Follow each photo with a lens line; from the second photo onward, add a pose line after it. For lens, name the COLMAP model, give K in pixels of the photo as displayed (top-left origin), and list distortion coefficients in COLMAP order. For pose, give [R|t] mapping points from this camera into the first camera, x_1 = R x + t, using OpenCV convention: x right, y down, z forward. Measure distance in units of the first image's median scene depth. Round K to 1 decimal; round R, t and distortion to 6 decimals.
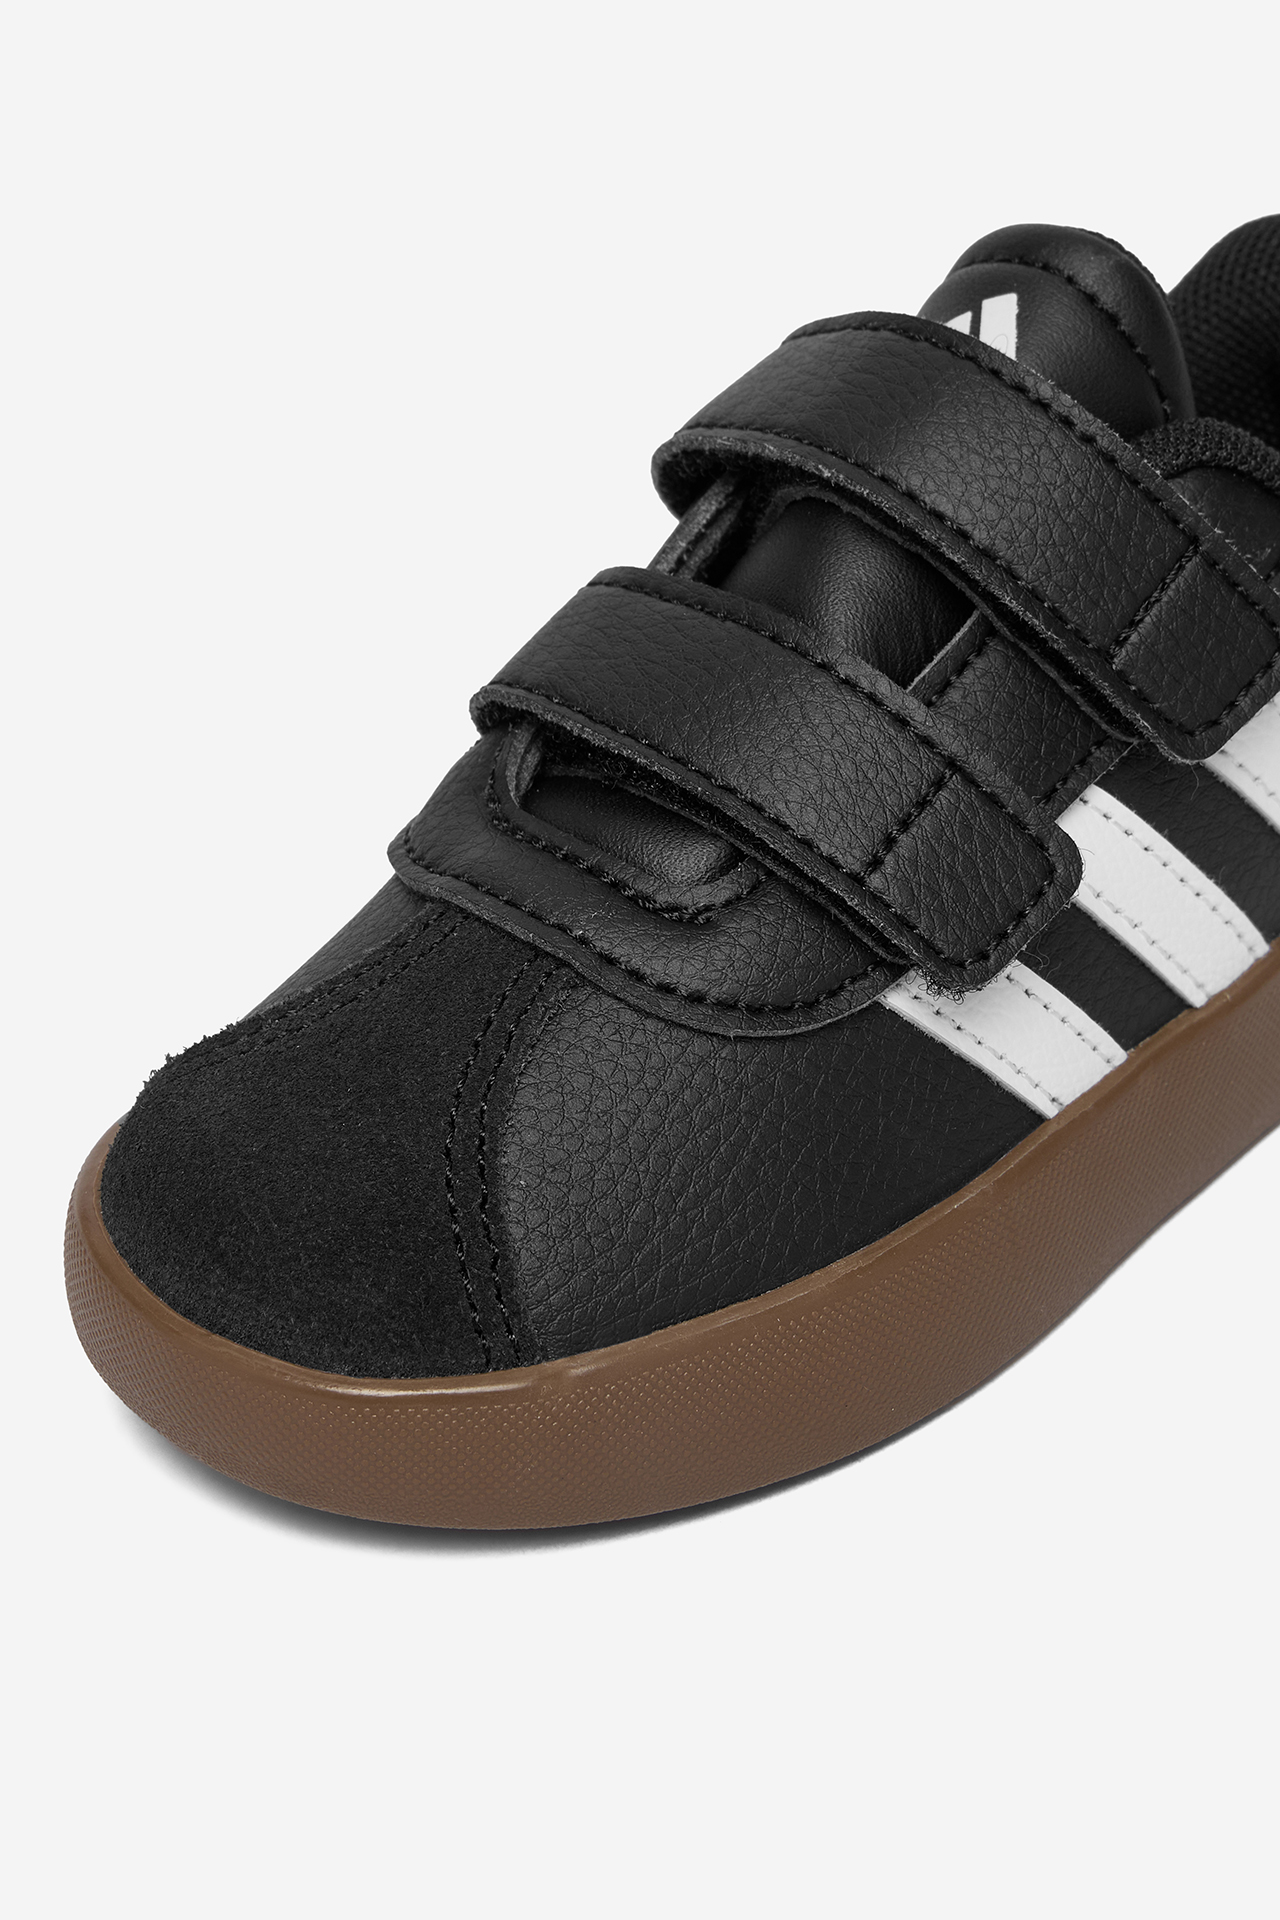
lens RADIAL K [[3407.5, 0, 640.0], [0, 3407.5, 960.0], [0, 0, 1]] dist [0.207354, -3.643023]
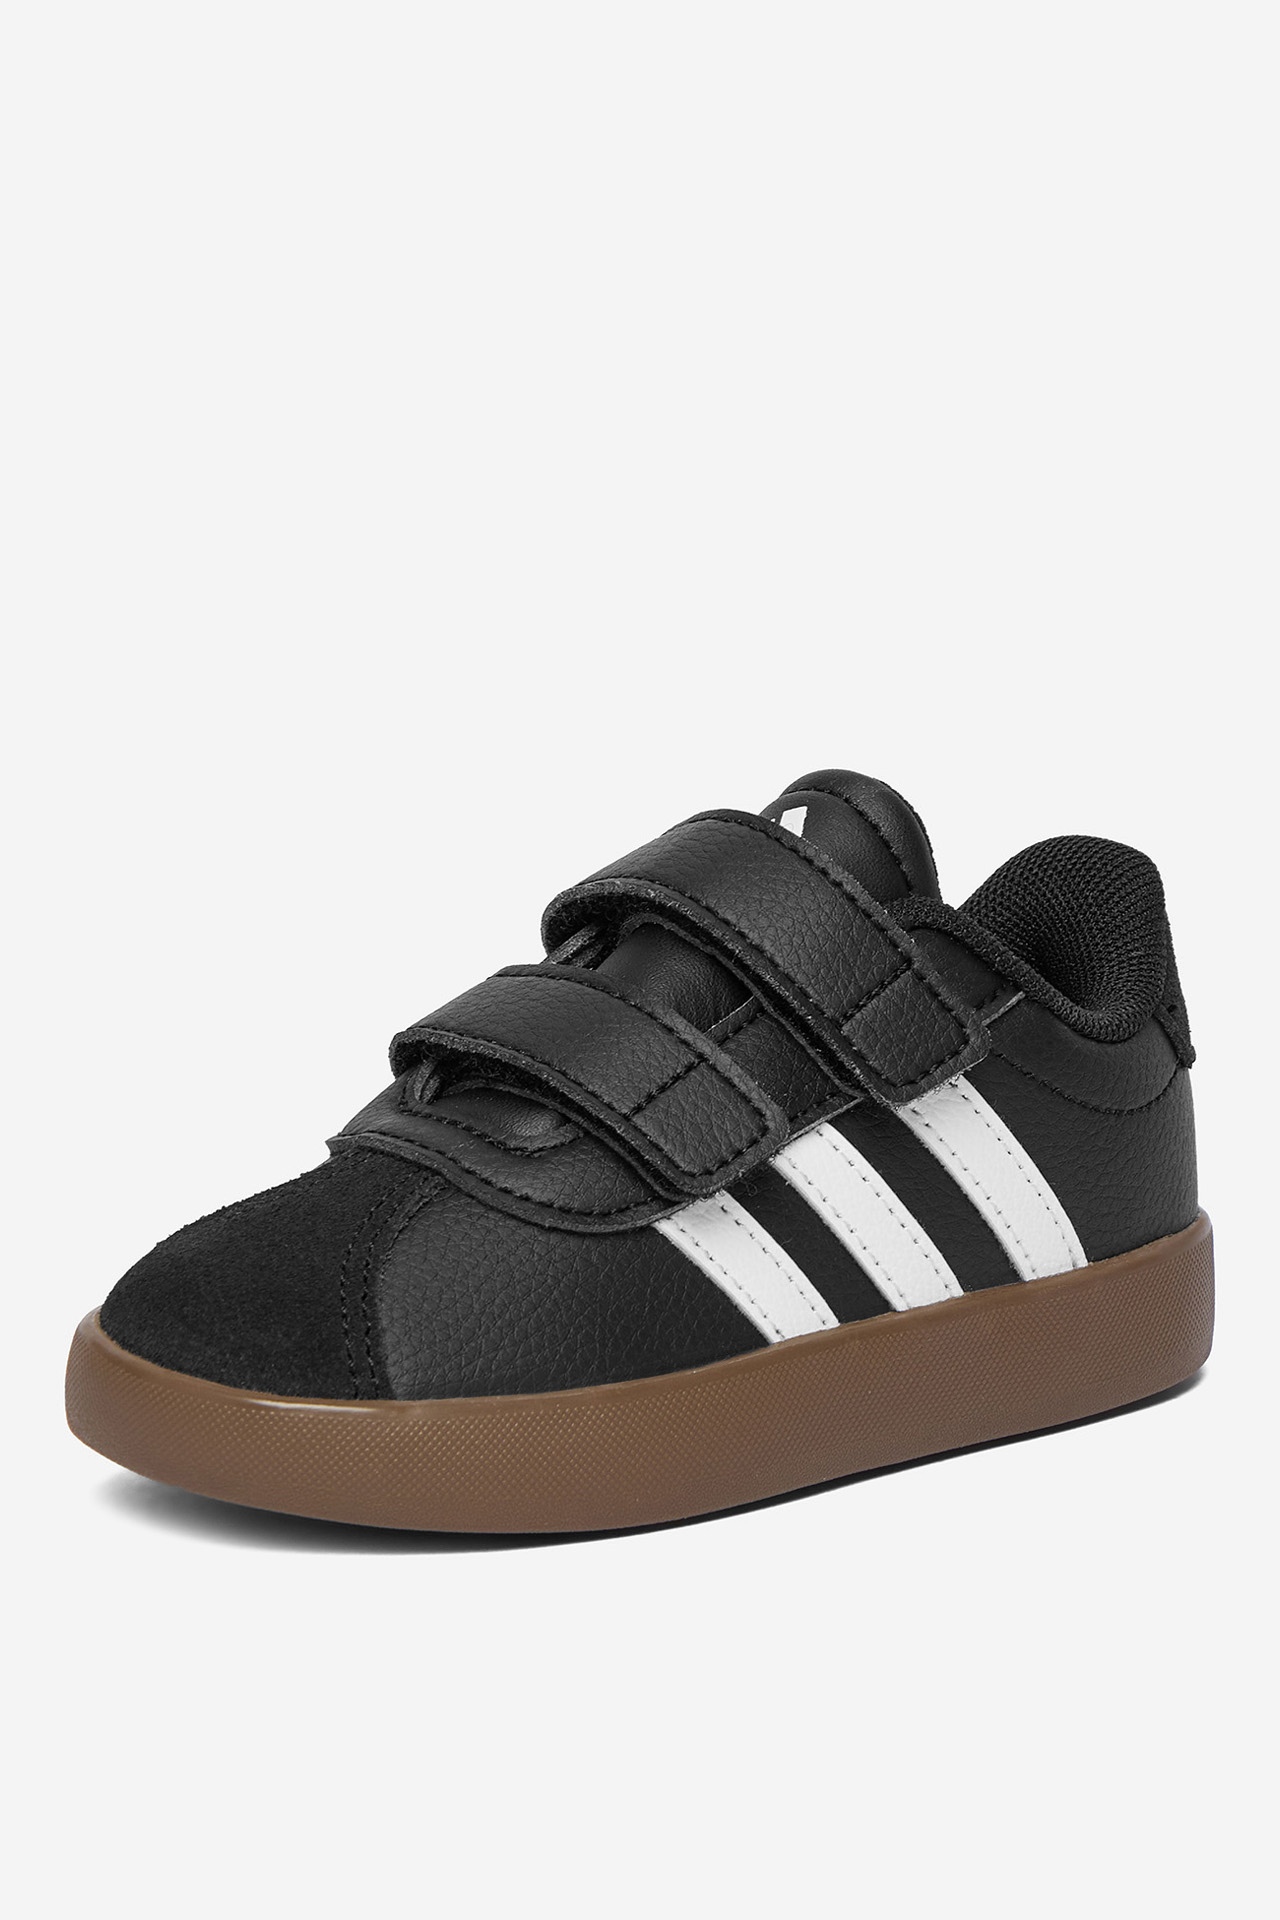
lens RADIAL K [[5811.4, 0, 640.0], [0, 5811.4, 960.0], [0, 0, 1]] dist [-0.652658, -0.379305]
pose [[0.995680, 0.081734, -0.044061, 0.159138], [-0.091933, 0.934417, -0.344113, 0.731462], [0.013046, 0.346677, 0.937894, -1.295973]]
